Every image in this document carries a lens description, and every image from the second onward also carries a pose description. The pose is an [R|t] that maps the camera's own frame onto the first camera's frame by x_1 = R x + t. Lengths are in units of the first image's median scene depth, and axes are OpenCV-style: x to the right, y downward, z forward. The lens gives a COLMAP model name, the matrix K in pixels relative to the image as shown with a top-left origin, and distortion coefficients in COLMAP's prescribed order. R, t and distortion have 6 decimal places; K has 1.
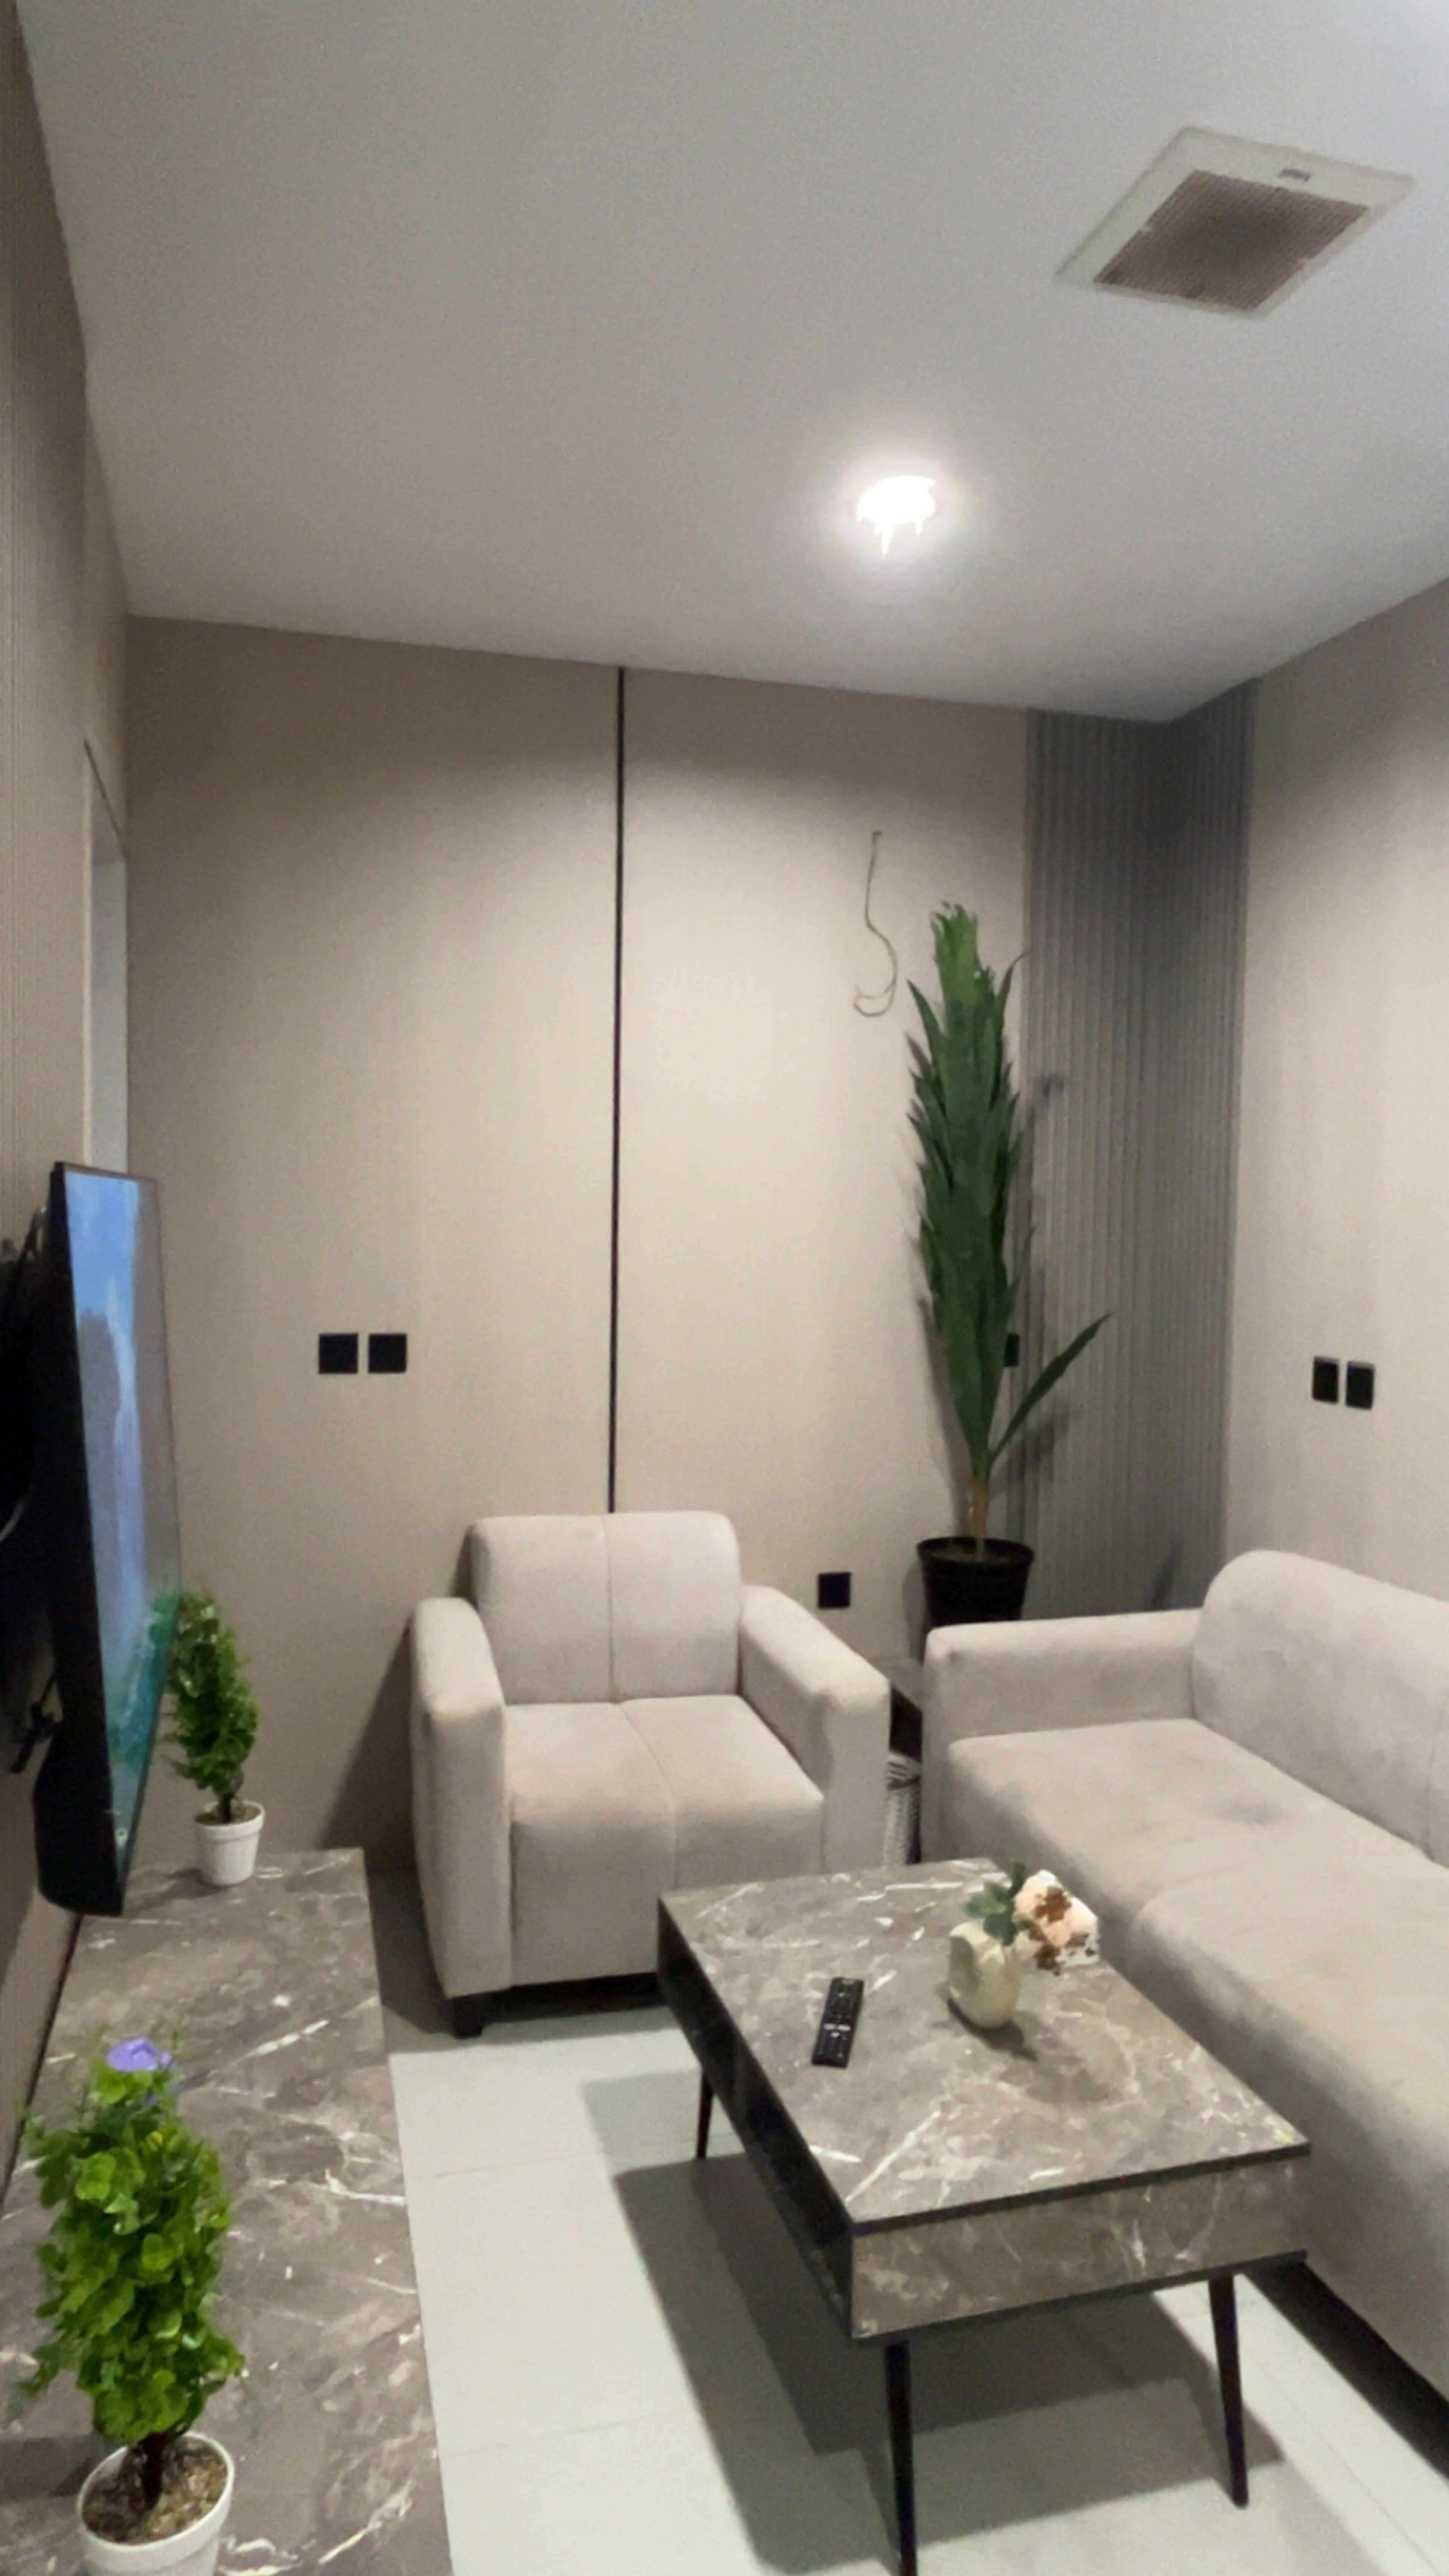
lens RADIAL K [[1633.6, 0, 723.9], [0, 1633.6, 1289.7], [0, 0, 1]] dist [0.005033, 0.003135]
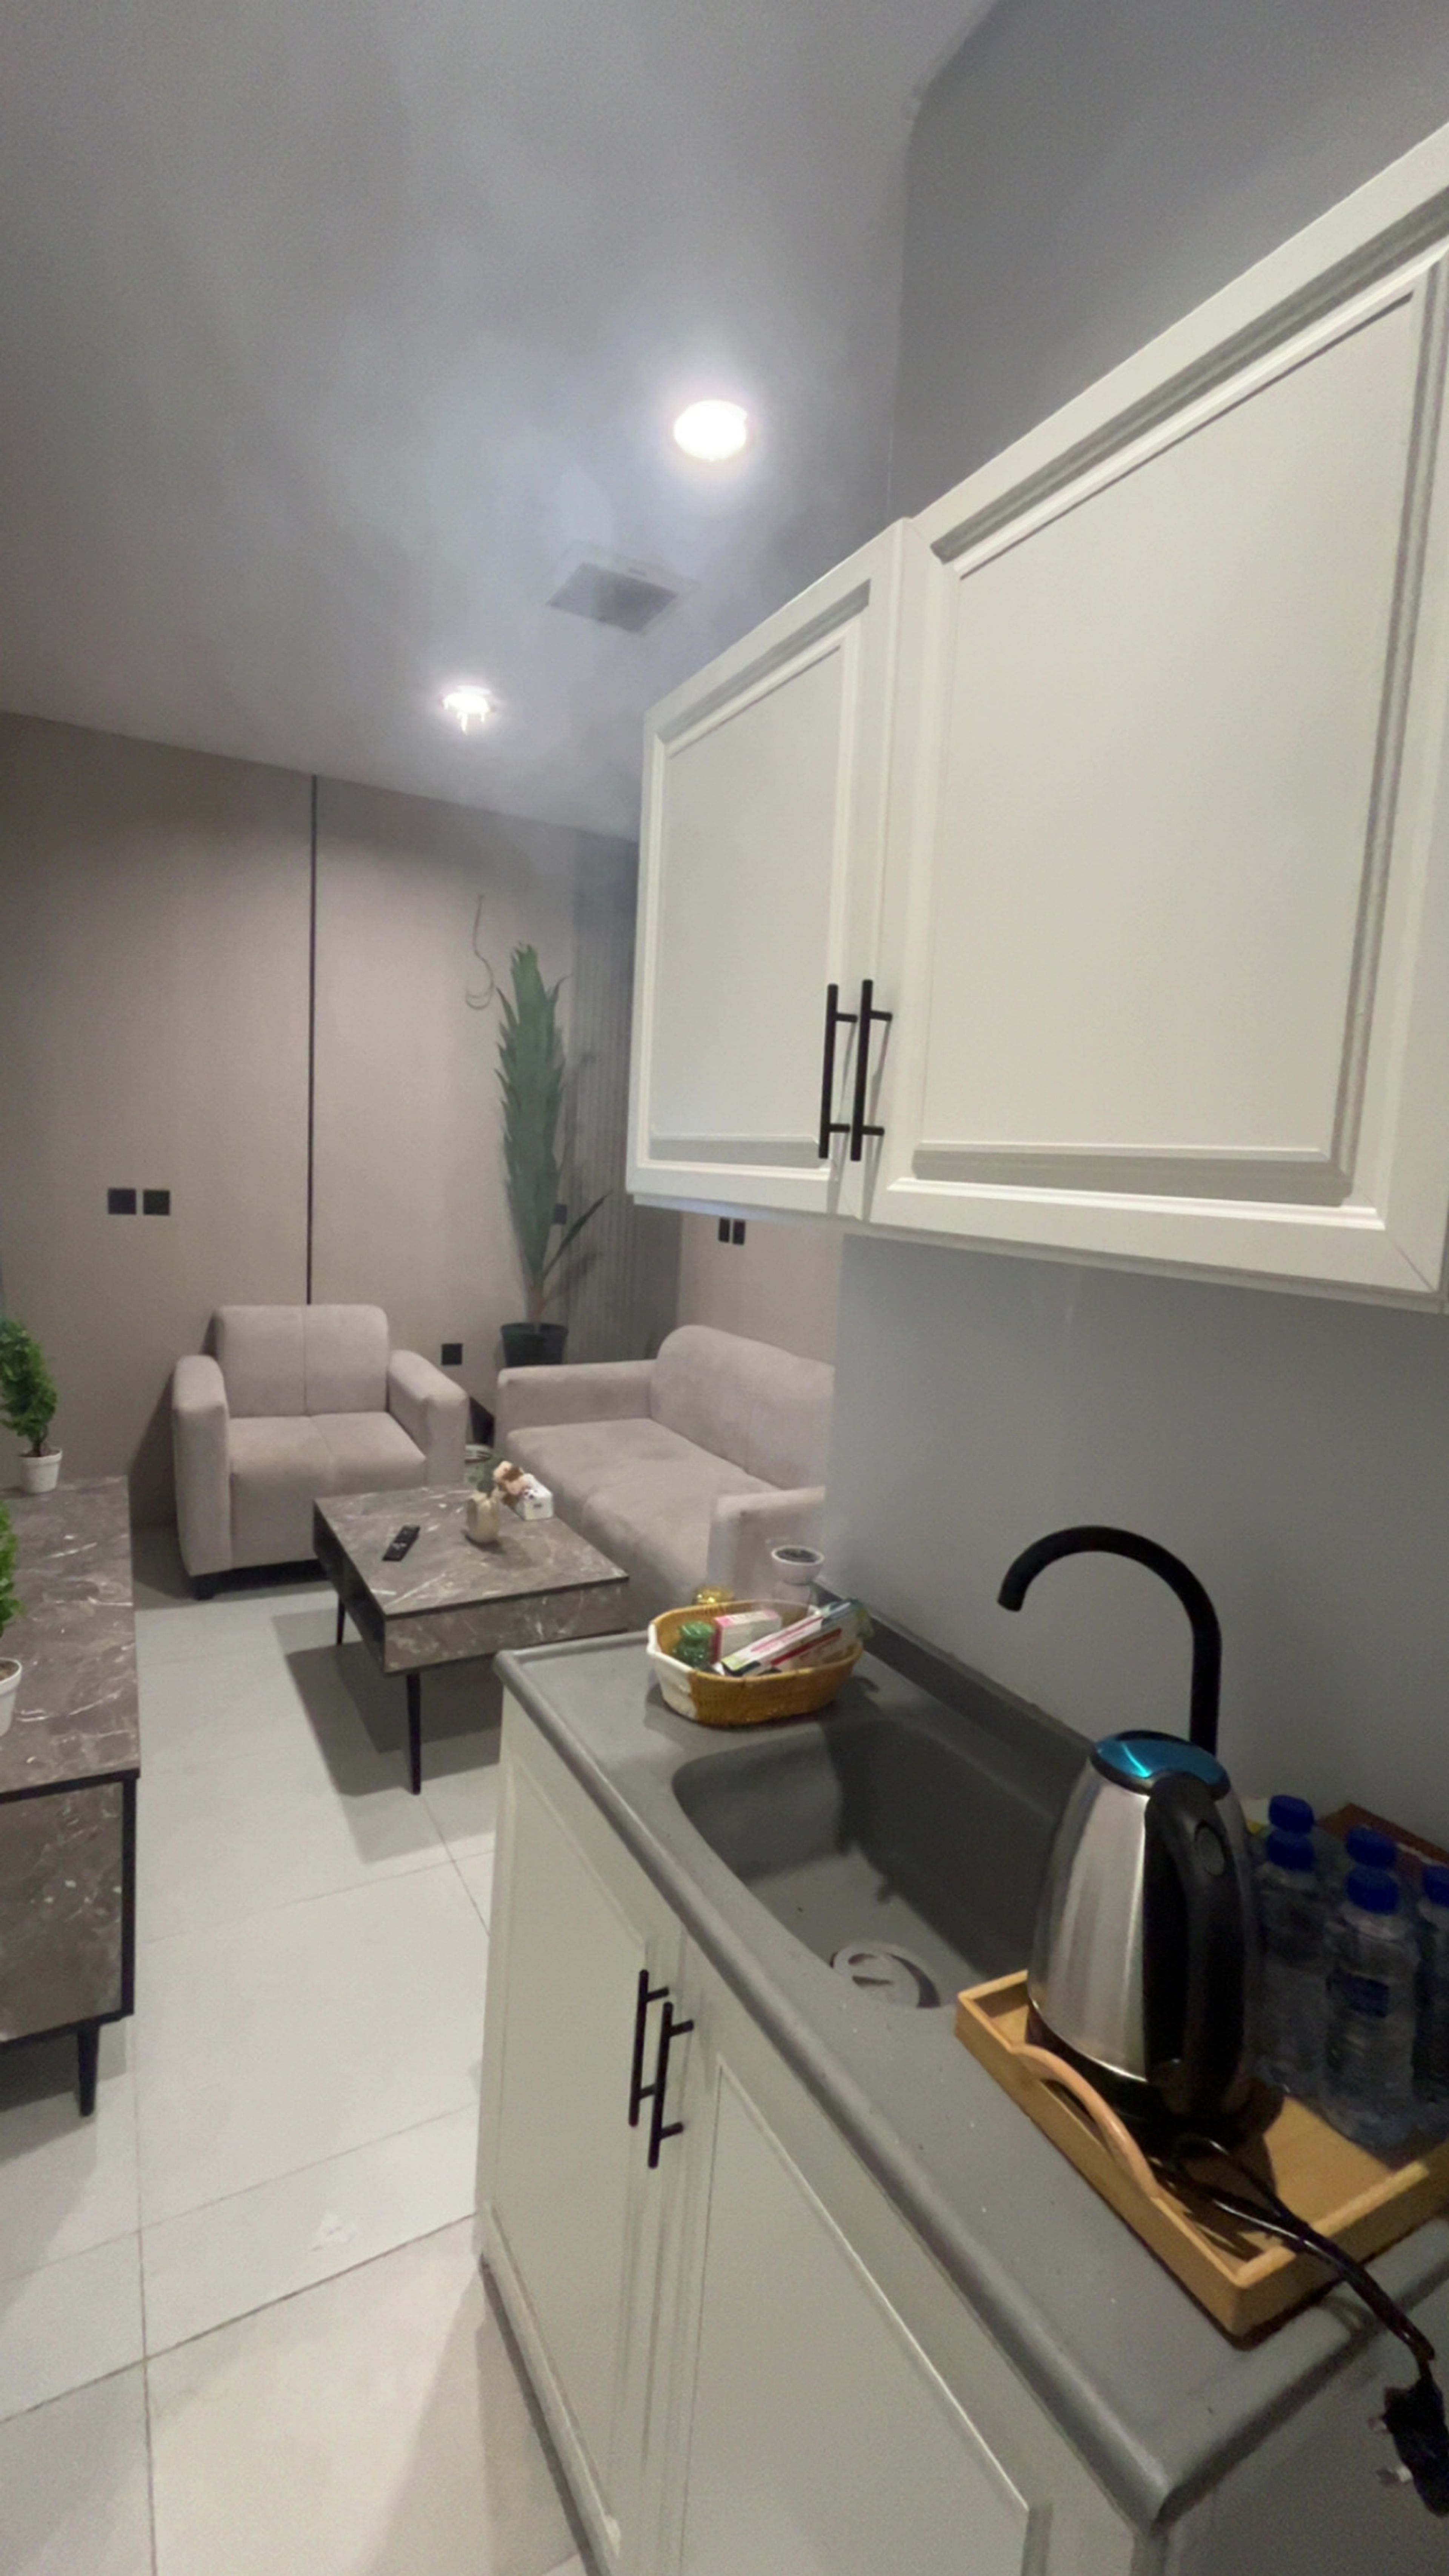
lens RADIAL K [[1117.7, 0, 727.3], [0, 1117.7, 1289.8], [0, 0, 1]] dist [0.004092, -0.000216]
pose [[0.972455, 0.008368, 0.232941, 0.110362], [-0.024230, 0.997570, 0.065315, 0.053479], [-0.231828, -0.069160, 0.970295, -0.260691]]
